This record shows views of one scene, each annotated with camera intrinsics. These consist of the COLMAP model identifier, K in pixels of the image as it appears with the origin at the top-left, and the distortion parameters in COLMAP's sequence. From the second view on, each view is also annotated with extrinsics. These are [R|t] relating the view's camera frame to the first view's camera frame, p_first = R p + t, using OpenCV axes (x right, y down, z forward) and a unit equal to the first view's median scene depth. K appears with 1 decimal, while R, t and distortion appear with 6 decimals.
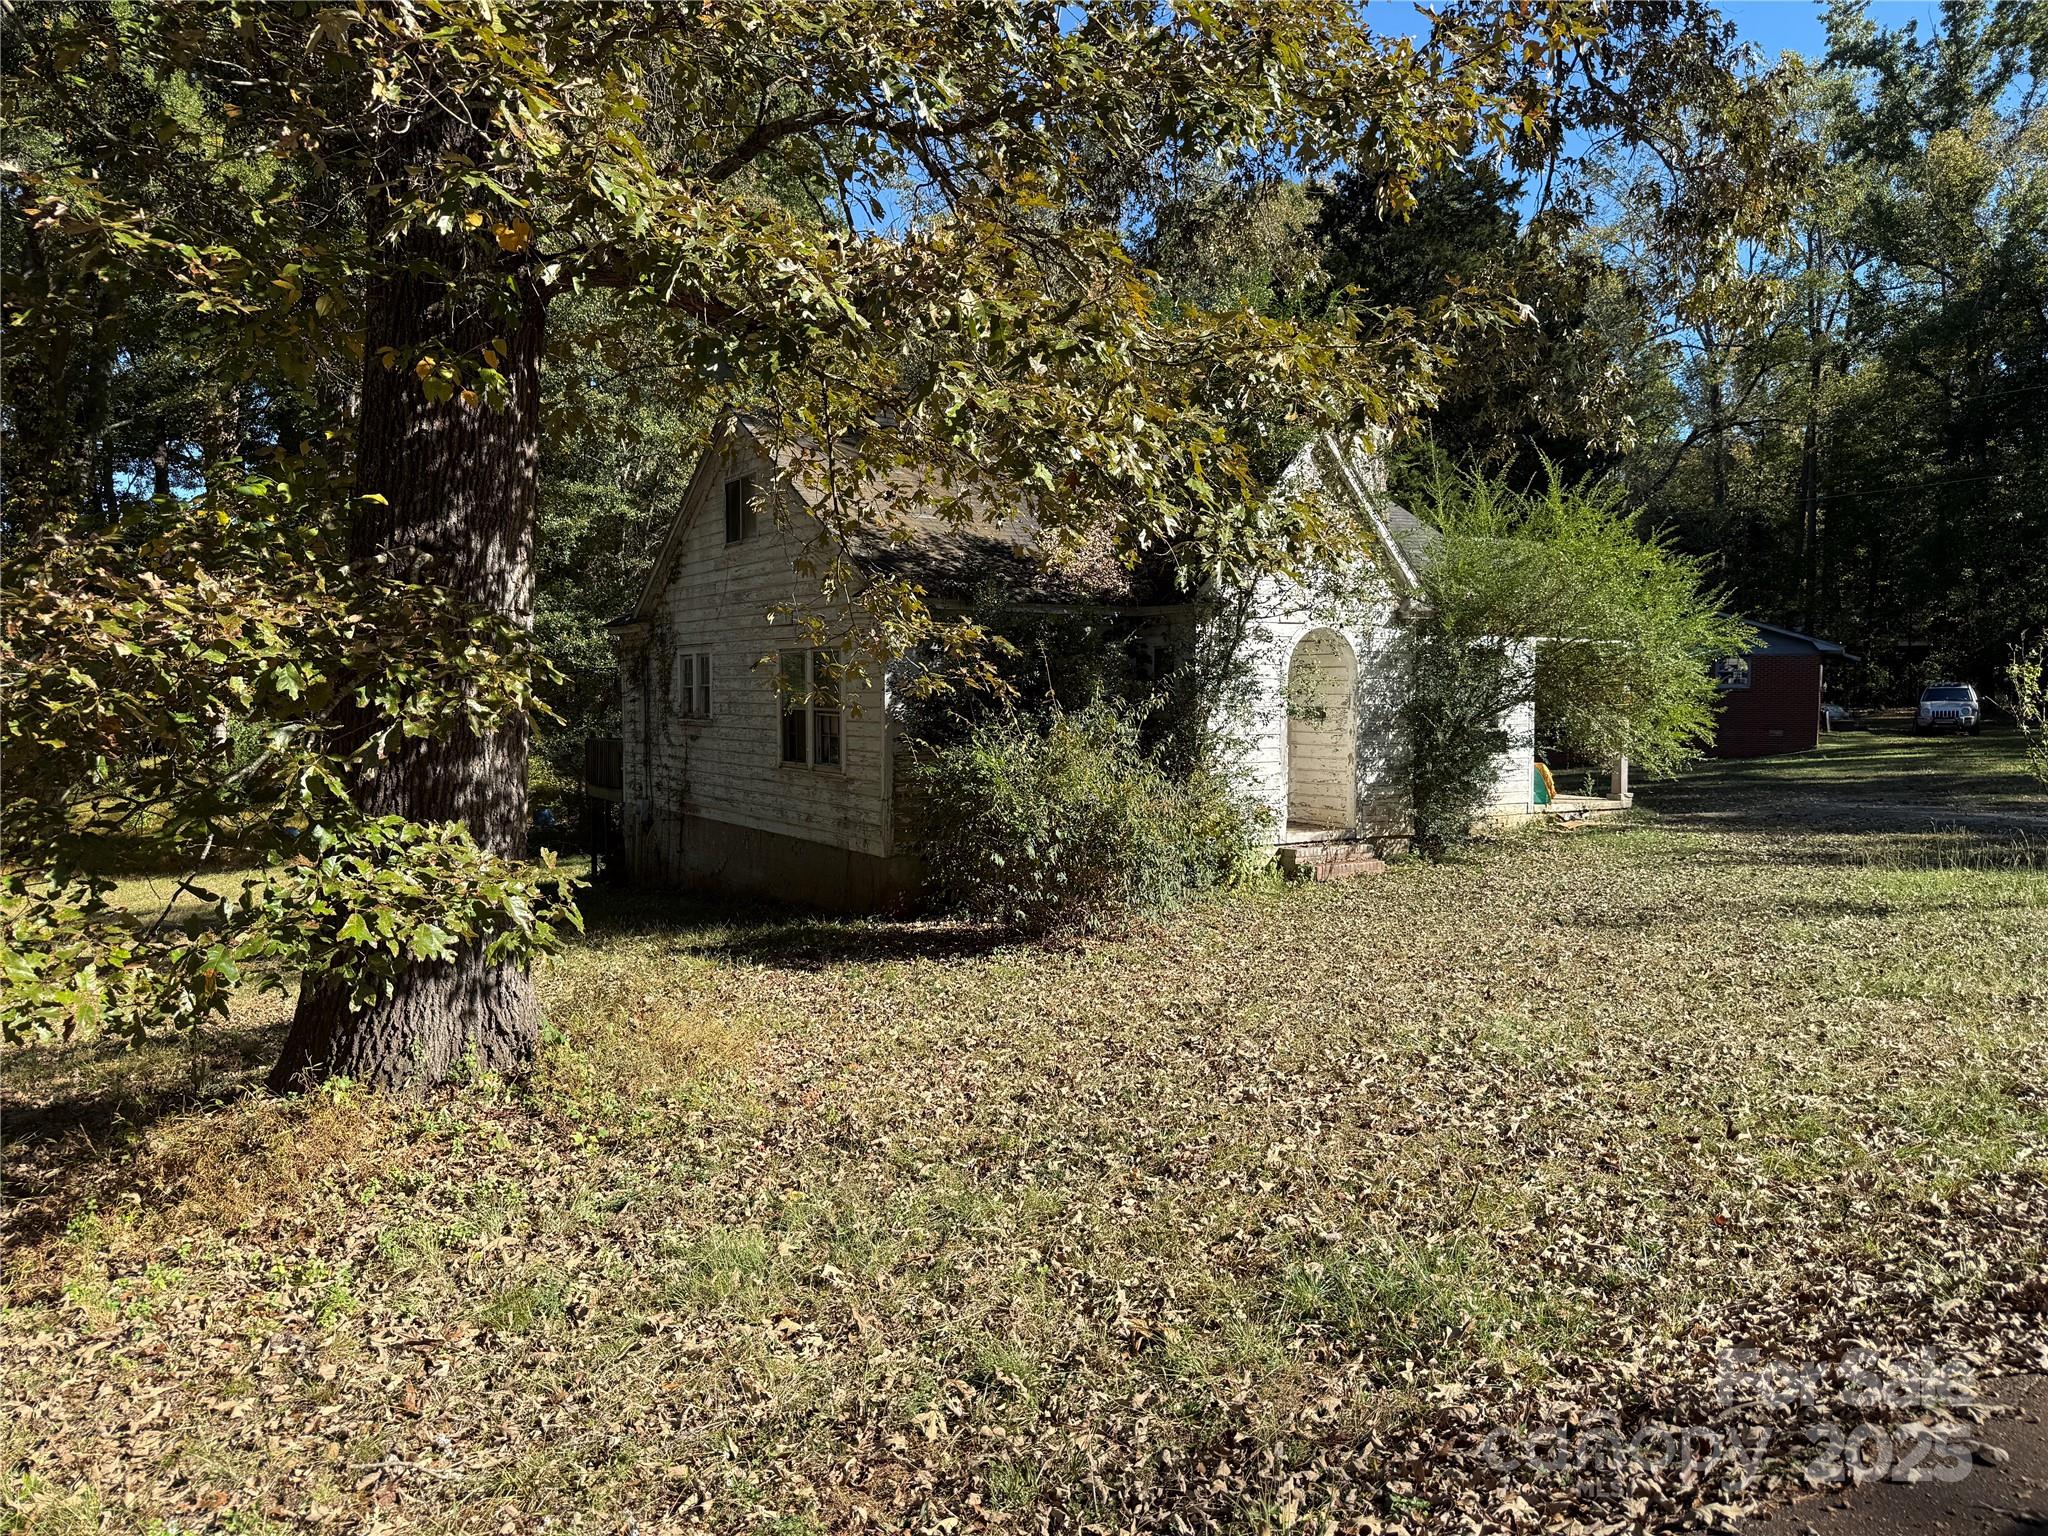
lens RADIAL K [[1422.0, 0, 1045.7], [0, 1422.0, 768.8], [0, 0, 1]] dist [0.063602, -0.037893]
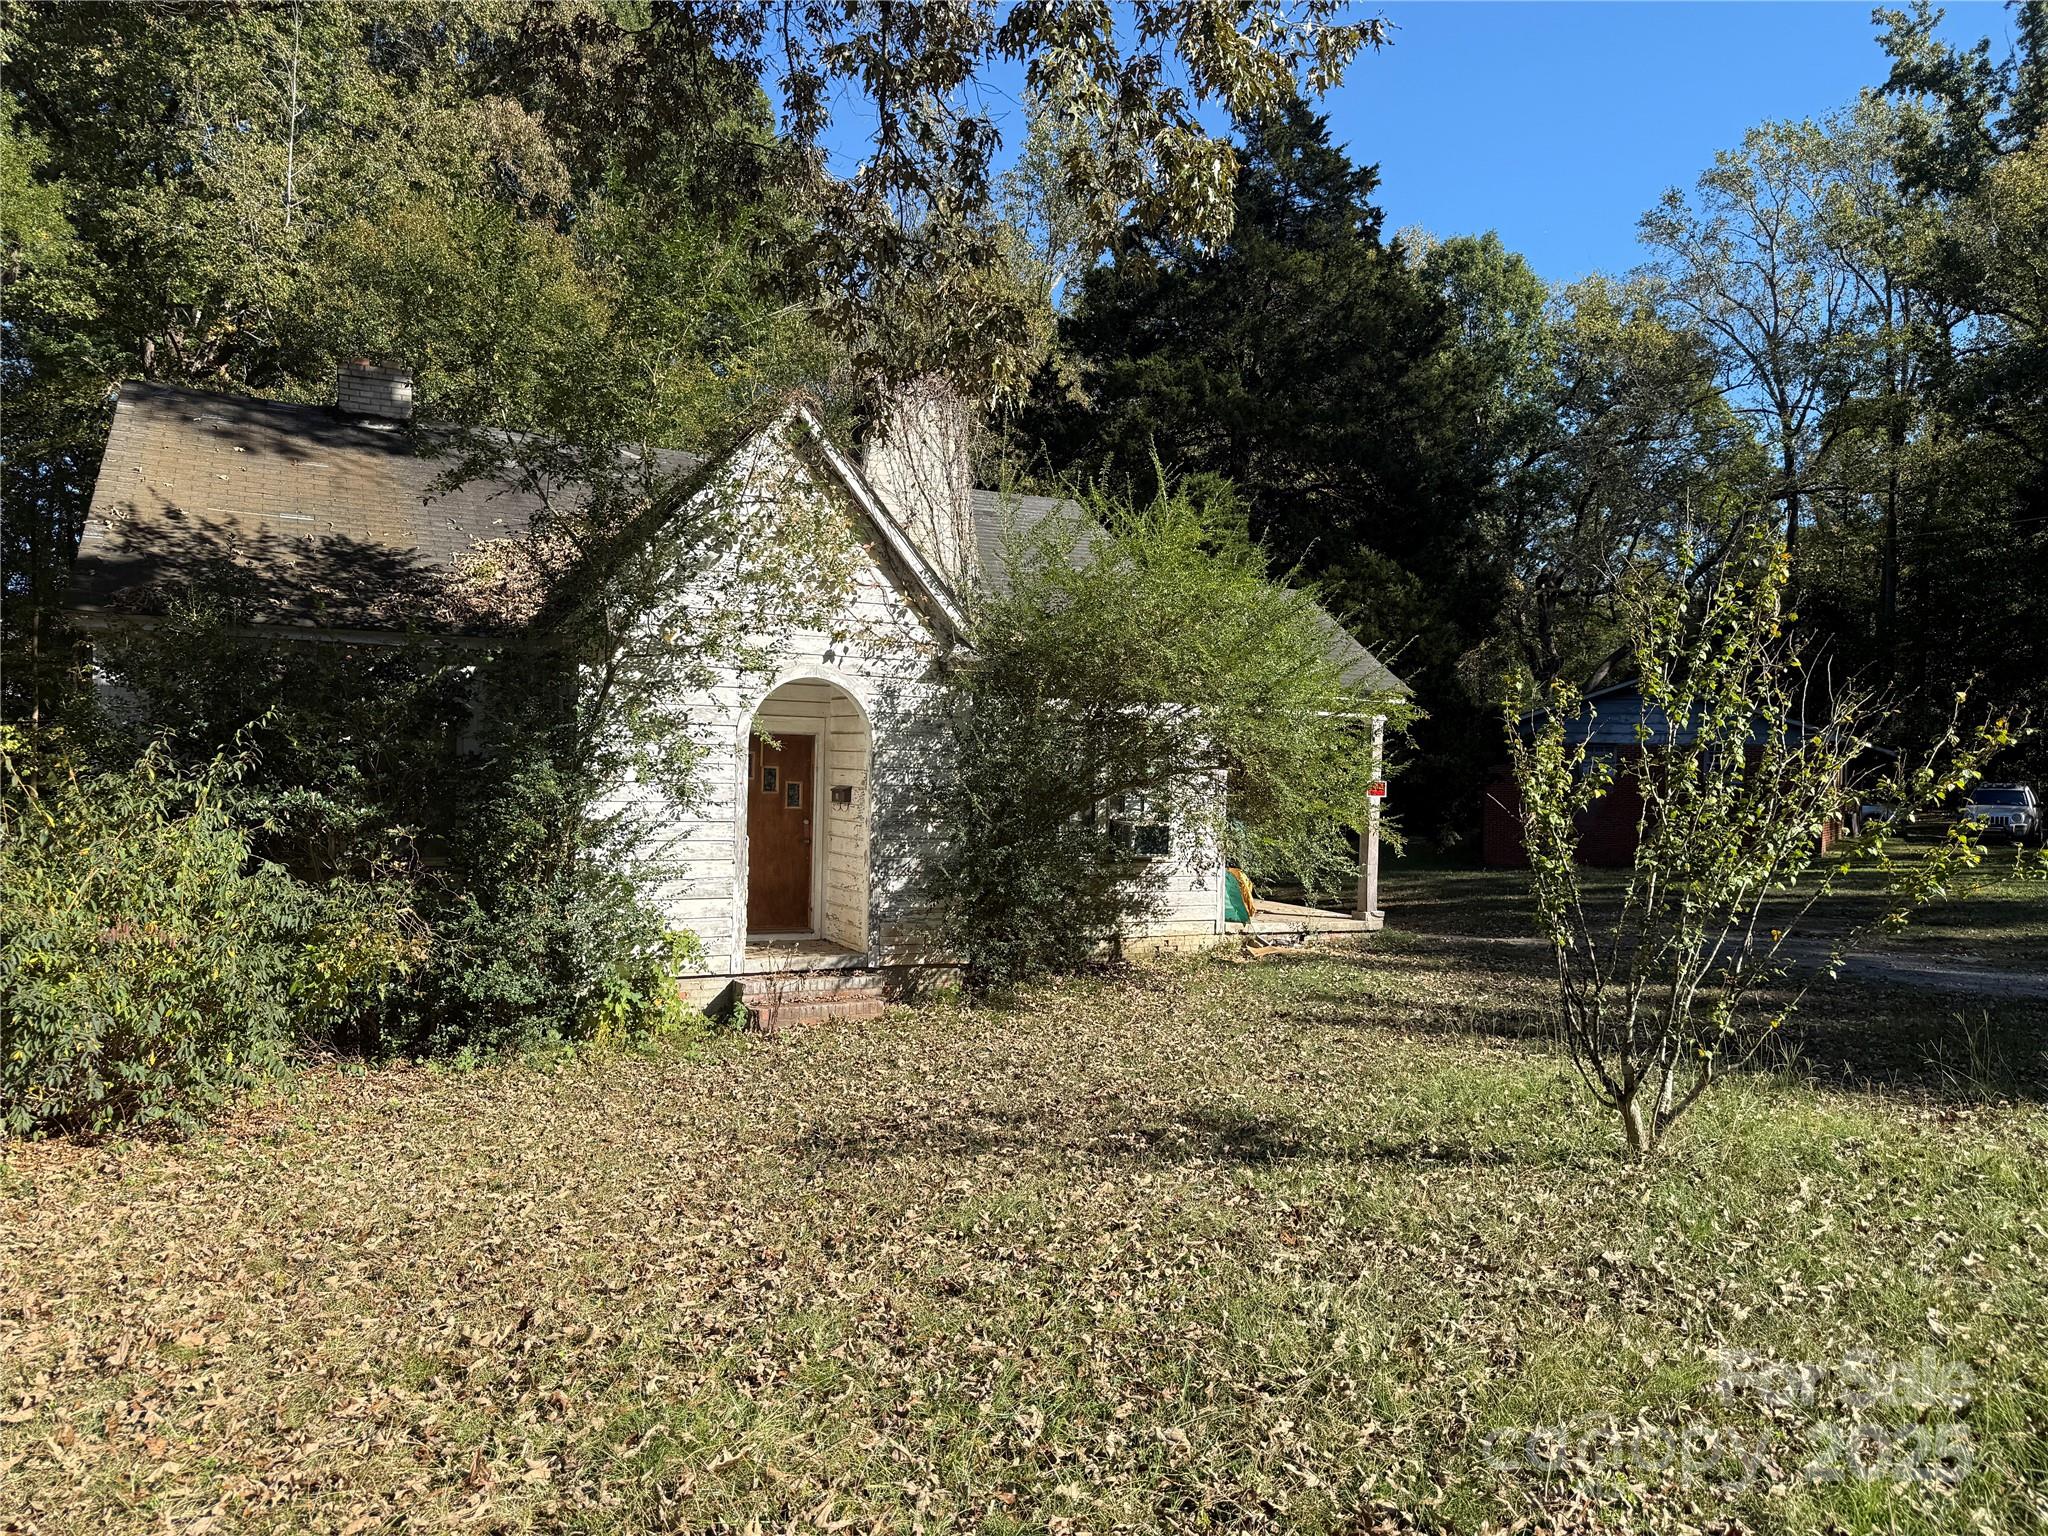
lens RADIAL K [[1422.0, 0, 1029.1], [0, 1422.0, 787.7], [0, 0, 1]] dist [0.063602, -0.037893]
pose [[0.995588, 0.025077, -0.090418, 0.304000], [-0.028790, 0.998785, -0.039991, -0.013623], [0.089306, 0.042418, 0.995101, 0.231405]]
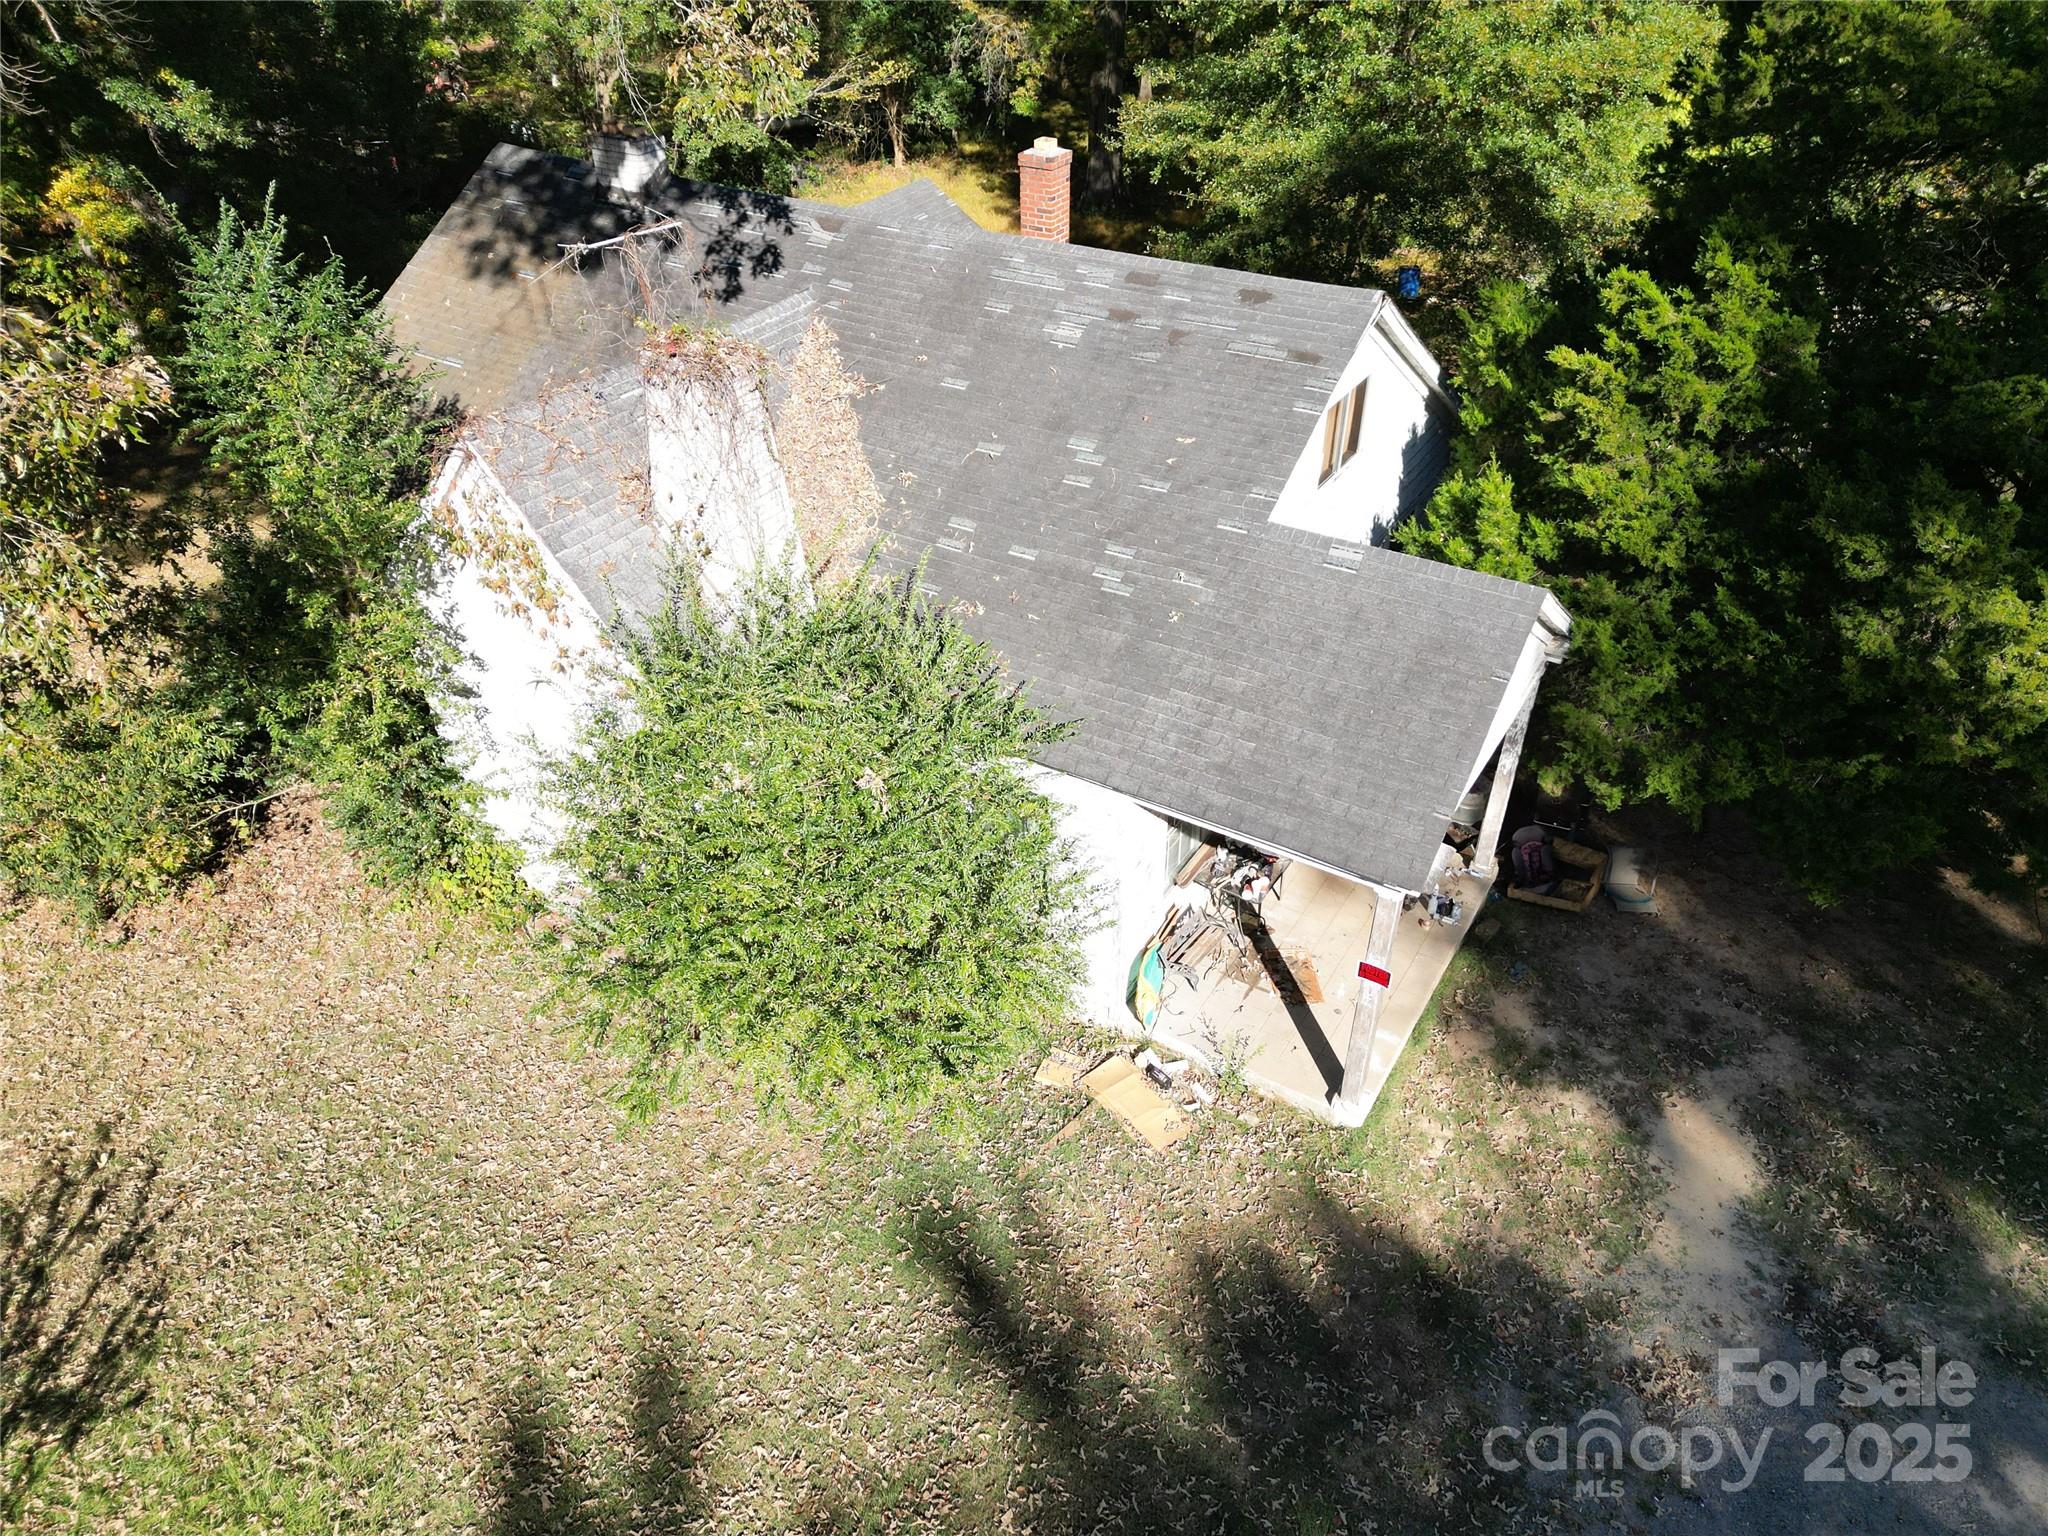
lens RADIAL K [[1429.2, 0, 1018.7], [0, 1429.2, 764.7], [0, 0, 1]] dist [0.057256, -0.041112]
pose [[0.447226, 0.518856, -0.728545, 0.715601], [-0.040698, 0.825504, 0.562926, -0.407021], [0.893495, -0.222105, 0.390303, 0.743313]]
